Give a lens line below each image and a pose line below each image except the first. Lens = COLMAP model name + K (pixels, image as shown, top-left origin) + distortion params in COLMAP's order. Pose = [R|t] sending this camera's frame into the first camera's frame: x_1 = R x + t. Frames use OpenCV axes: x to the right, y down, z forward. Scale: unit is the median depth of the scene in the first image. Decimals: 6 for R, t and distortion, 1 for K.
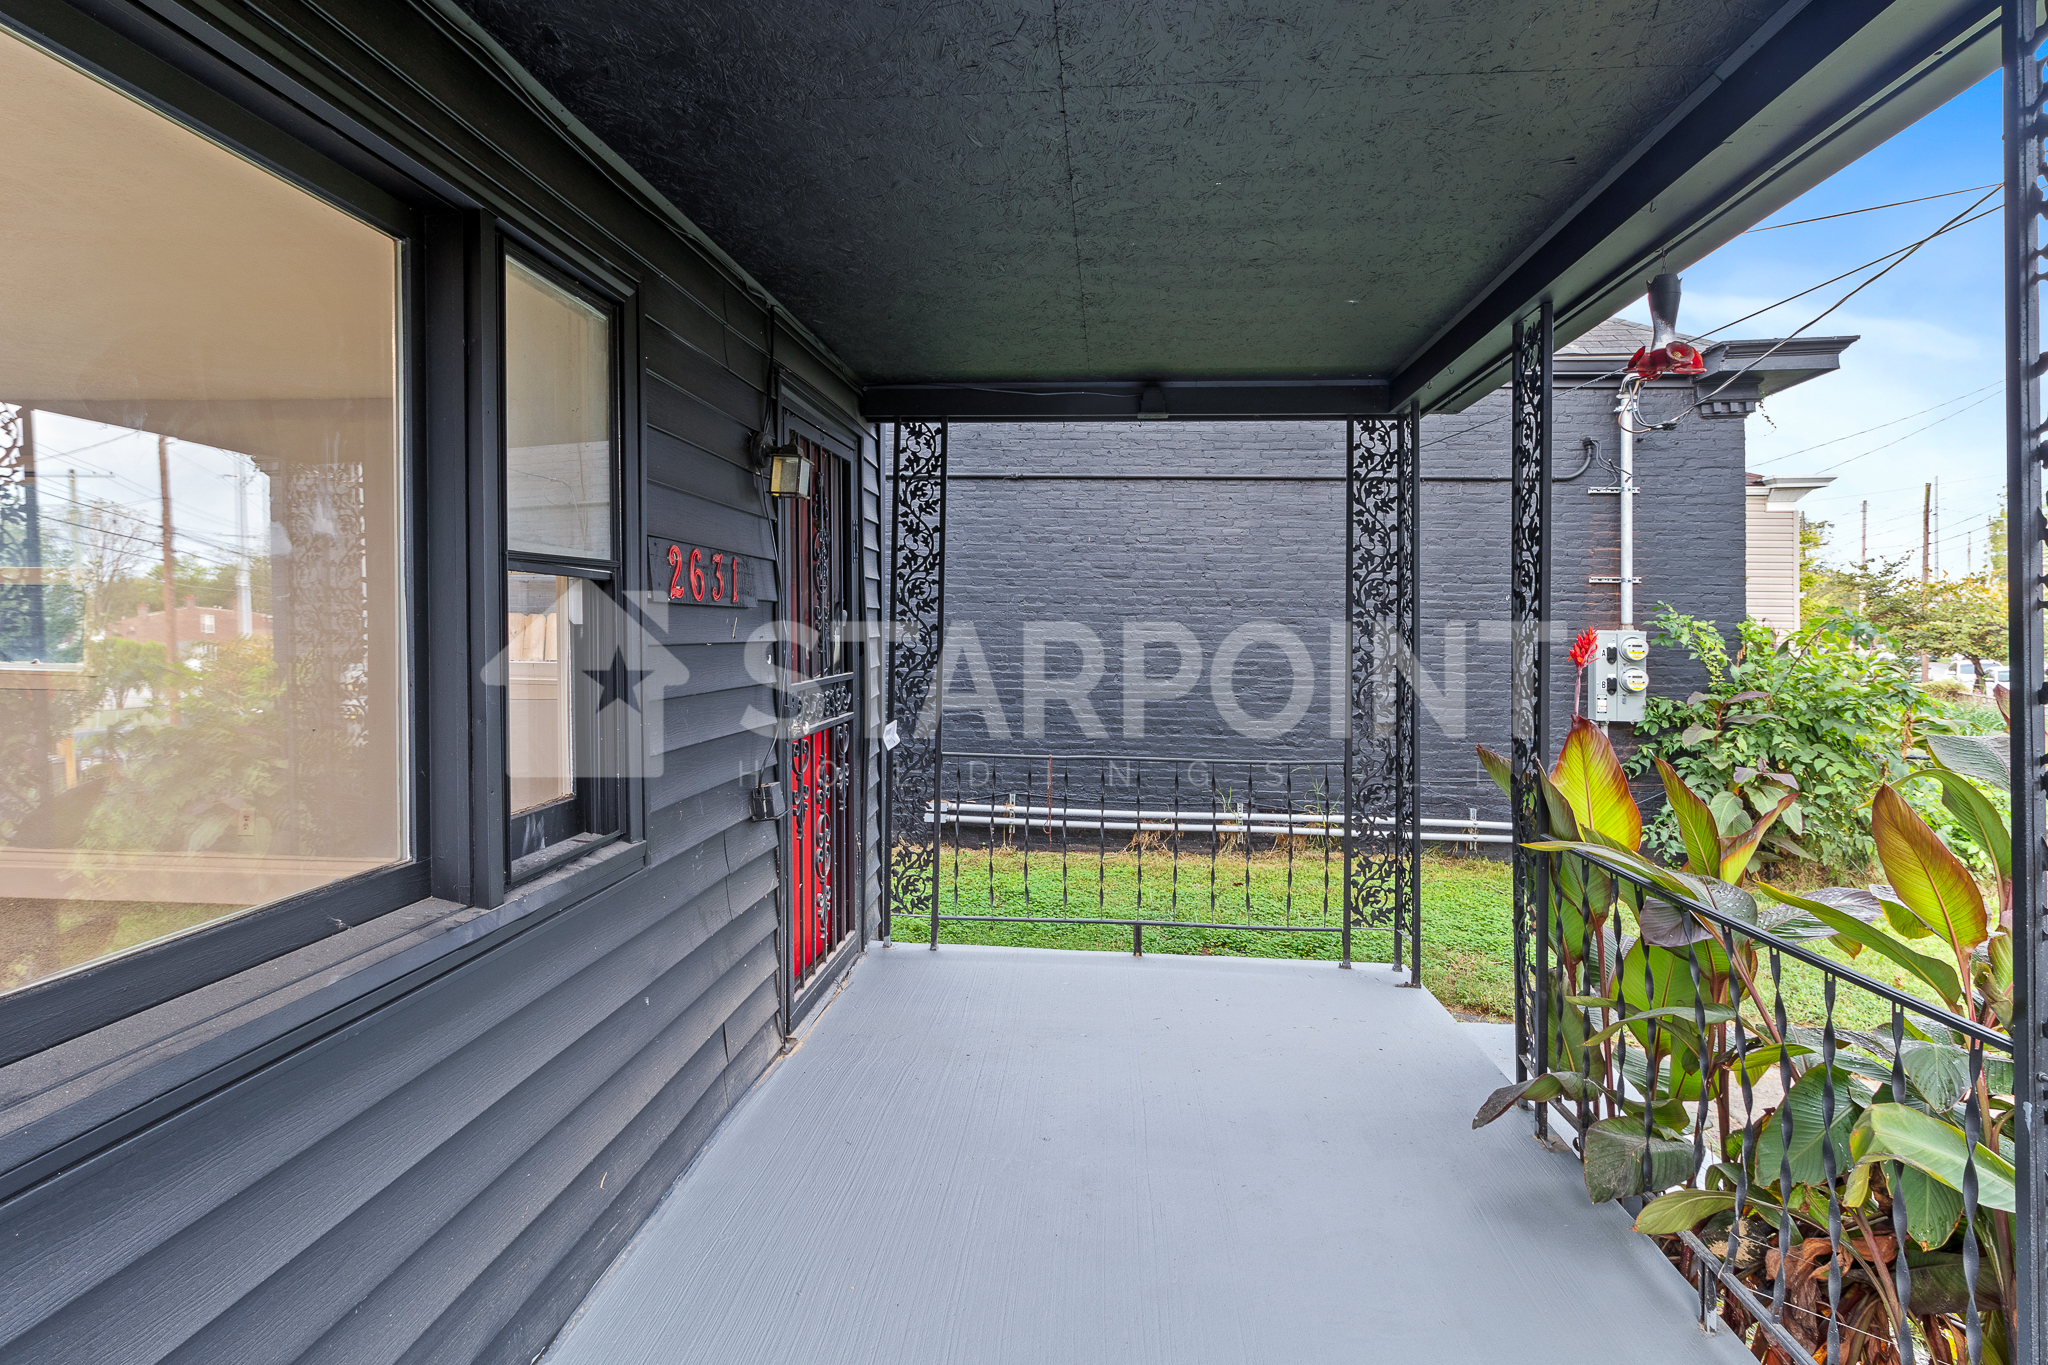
lens RADIAL K [[1043.3, 0, 1023.9], [0, 1043.3, 688.1], [0, 0, 1]] dist [-0.000462, 0.000349]
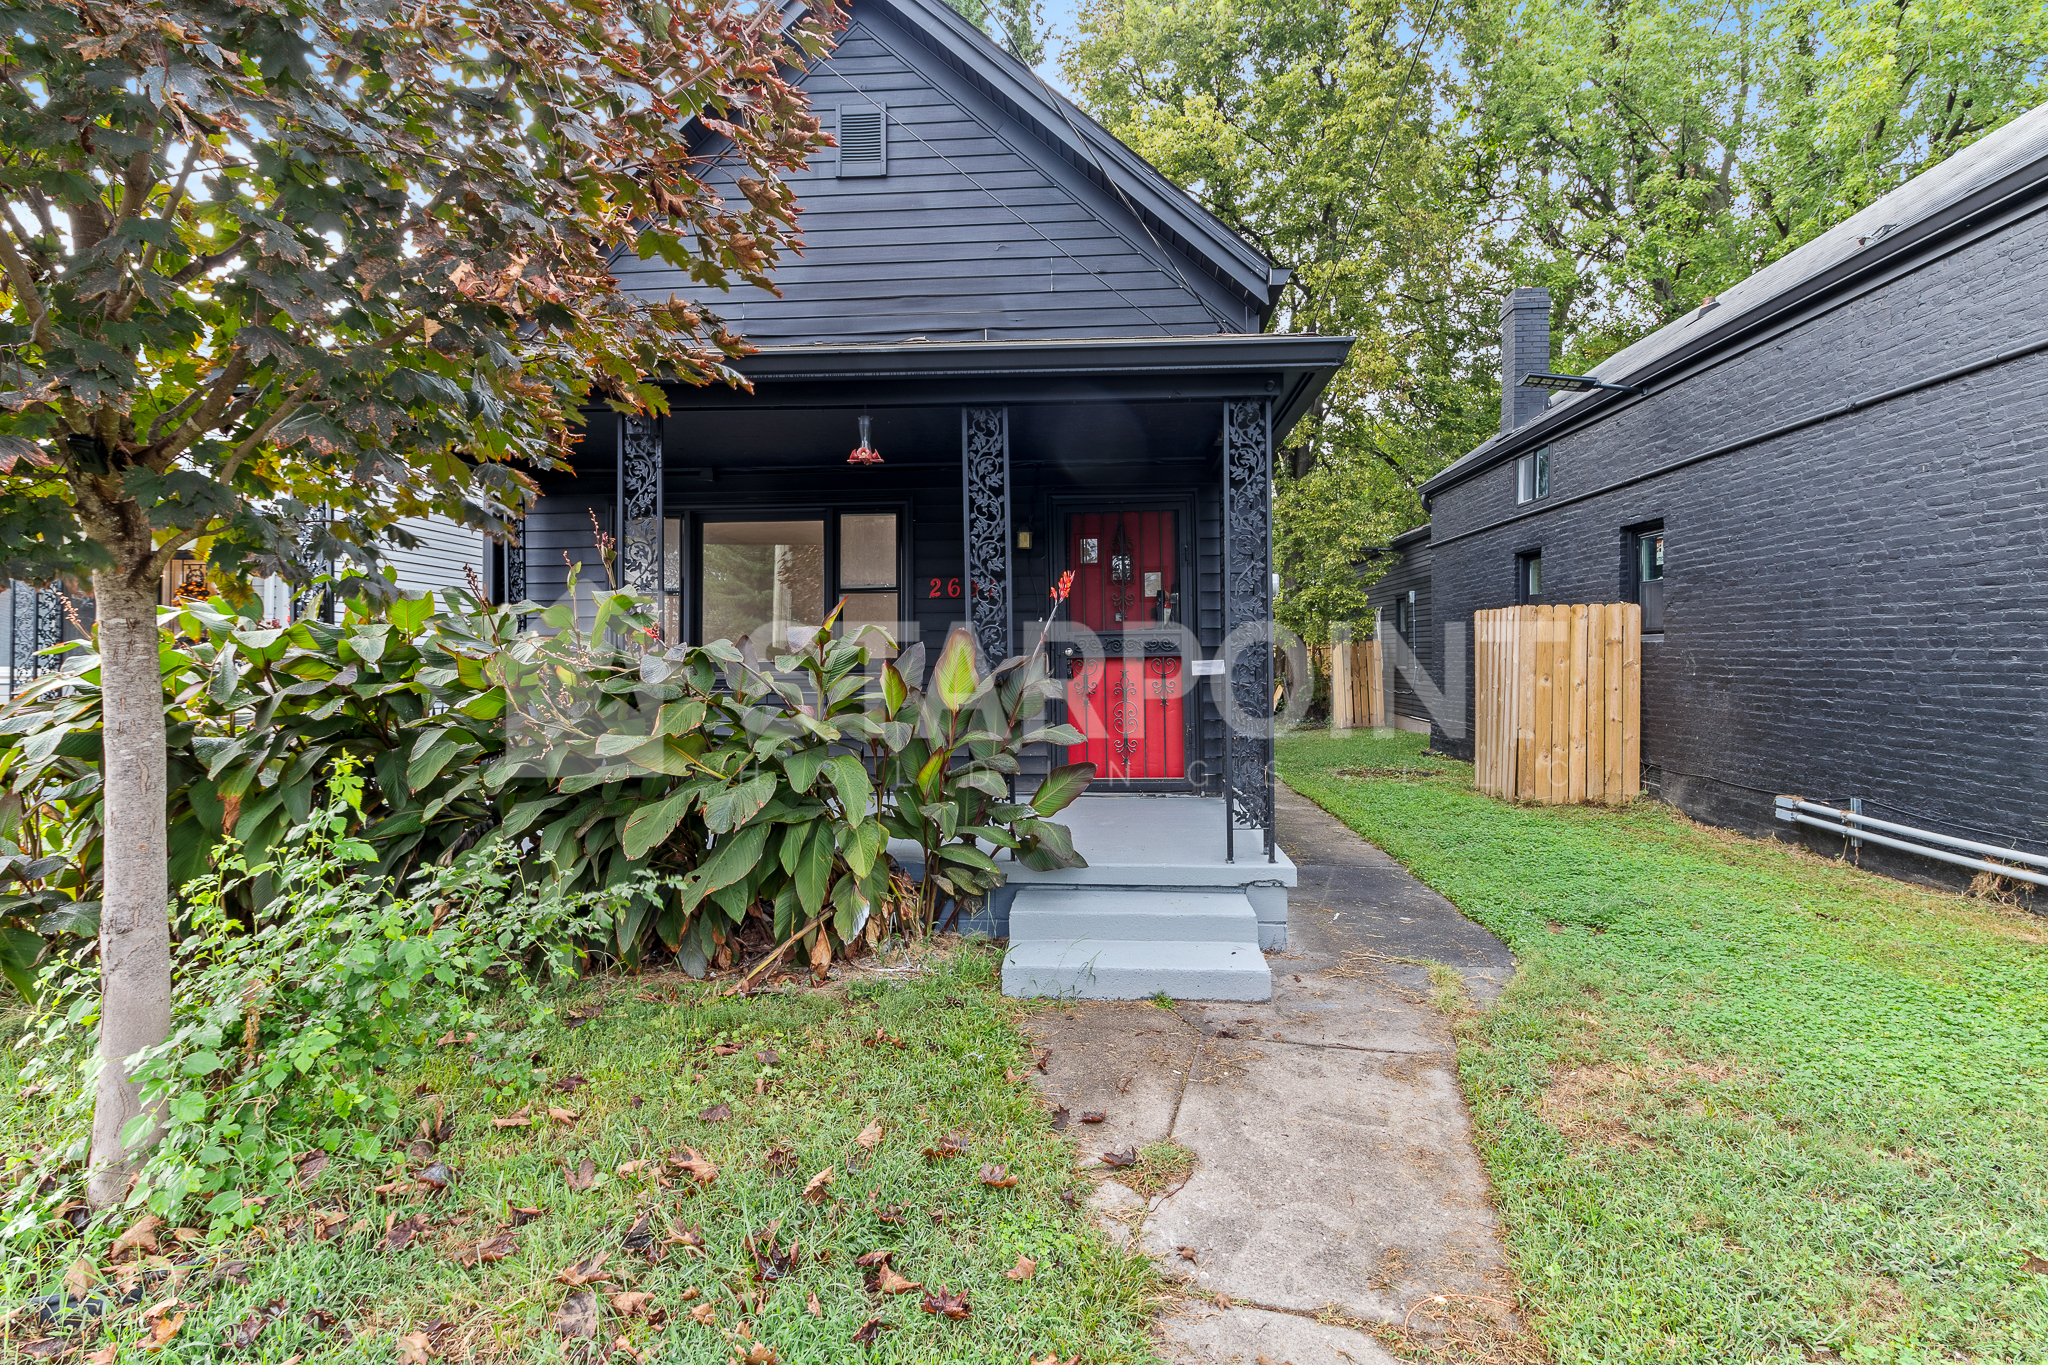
lens RADIAL K [[1043.3, 0, 1026.2], [0, 1043.3, 685.1], [0, 0, 1]] dist [-0.000462, 0.000349]
pose [[0.020015, 0.009942, -0.999750, 0.798939], [0.008918, 0.999909, 0.010122, -0.001439], [0.999760, -0.009118, 0.019925, 0.345196]]
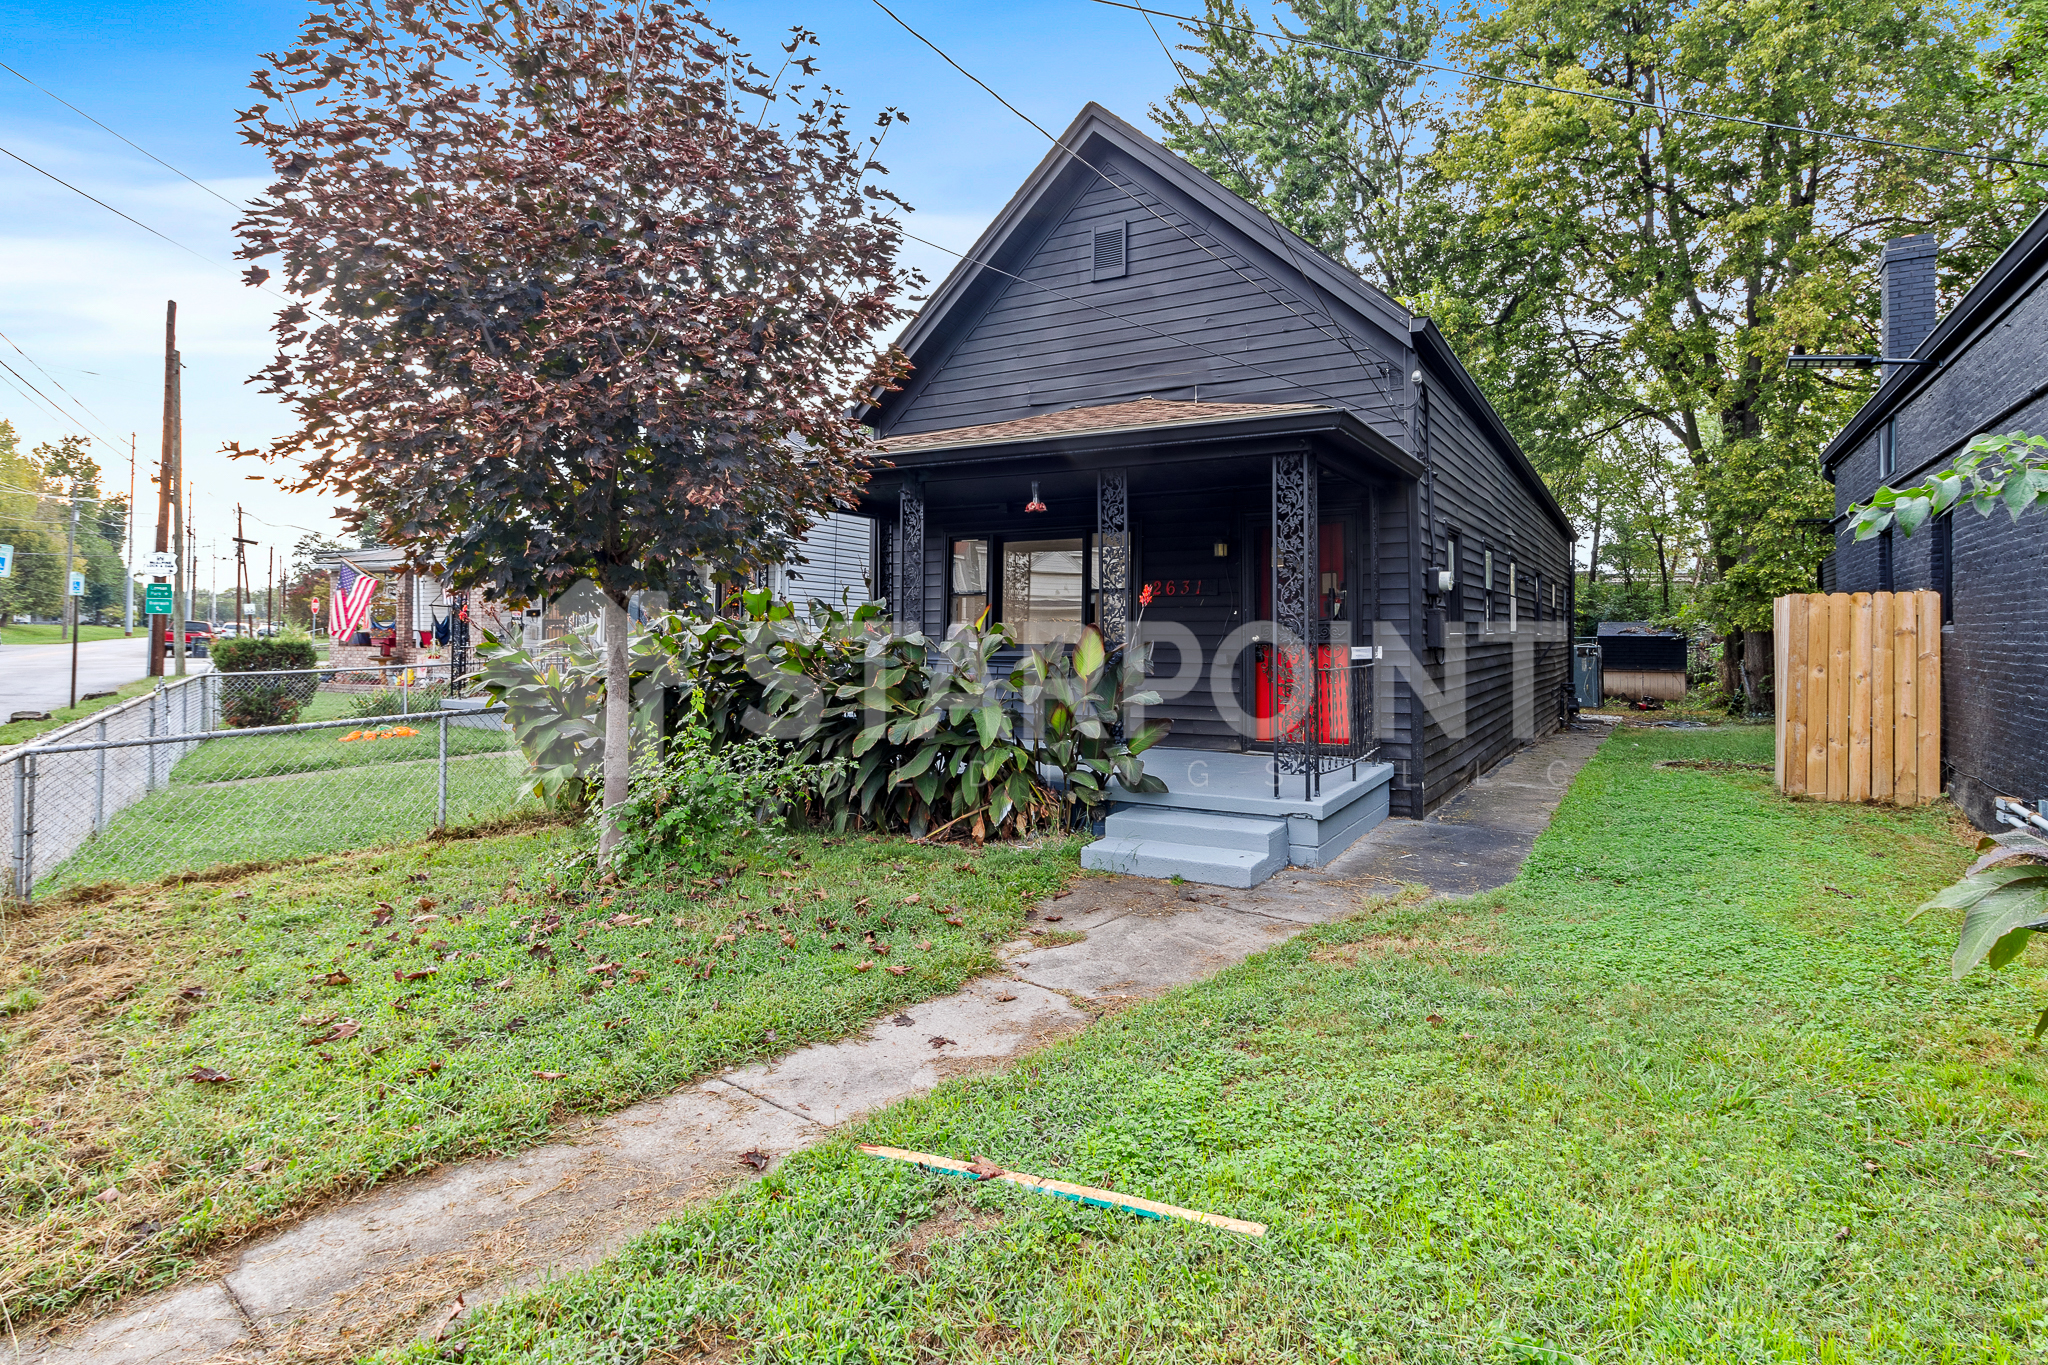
lens RADIAL K [[1043.3, 0, 1023.4], [0, 1043.3, 663.6], [0, 0, 1]] dist [-0.000462, 0.000349]
pose [[-0.416864, 0.004995, -0.908955, 1.029123], [-0.007439, 0.999933, 0.008906, -0.001932], [0.908938, 0.010474, -0.416799, 0.650606]]
